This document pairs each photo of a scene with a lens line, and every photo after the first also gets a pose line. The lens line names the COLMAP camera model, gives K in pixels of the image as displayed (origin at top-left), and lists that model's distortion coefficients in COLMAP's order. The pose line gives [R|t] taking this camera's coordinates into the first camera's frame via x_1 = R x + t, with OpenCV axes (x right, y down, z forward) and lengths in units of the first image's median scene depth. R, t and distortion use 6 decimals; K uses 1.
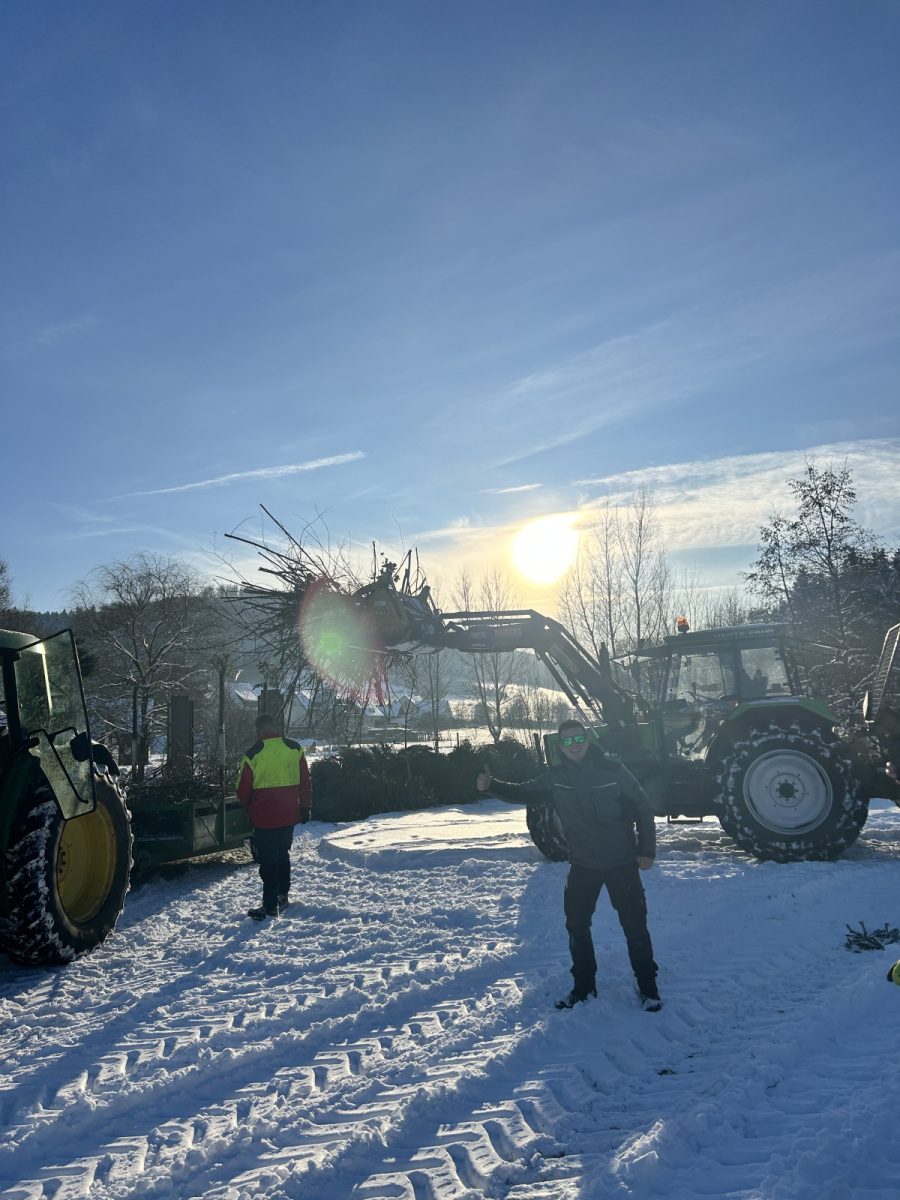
lens RADIAL K [[889.4, 0, 449.4], [0, 889.4, 595.4], [0, 0, 1]] dist [0.072415, -0.070085]
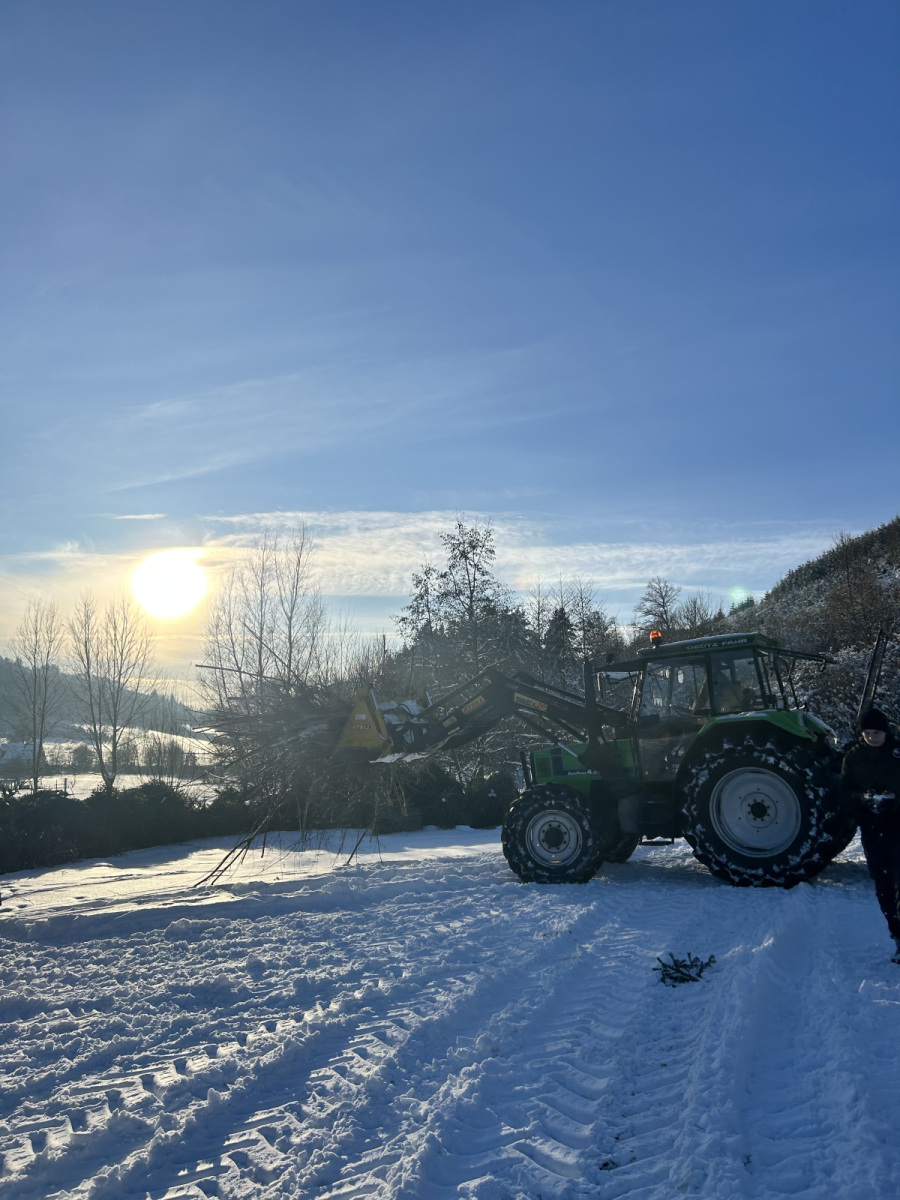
lens RADIAL K [[889.4, 0, 449.4], [0, 889.4, 595.4], [0, 0, 1]] dist [0.072415, -0.070085]
pose [[0.910540, 0.077379, 0.406115, -0.115157], [-0.057894, 0.996514, -0.060068, 0.032382], [-0.409347, 0.031183, 0.911846, 0.132385]]
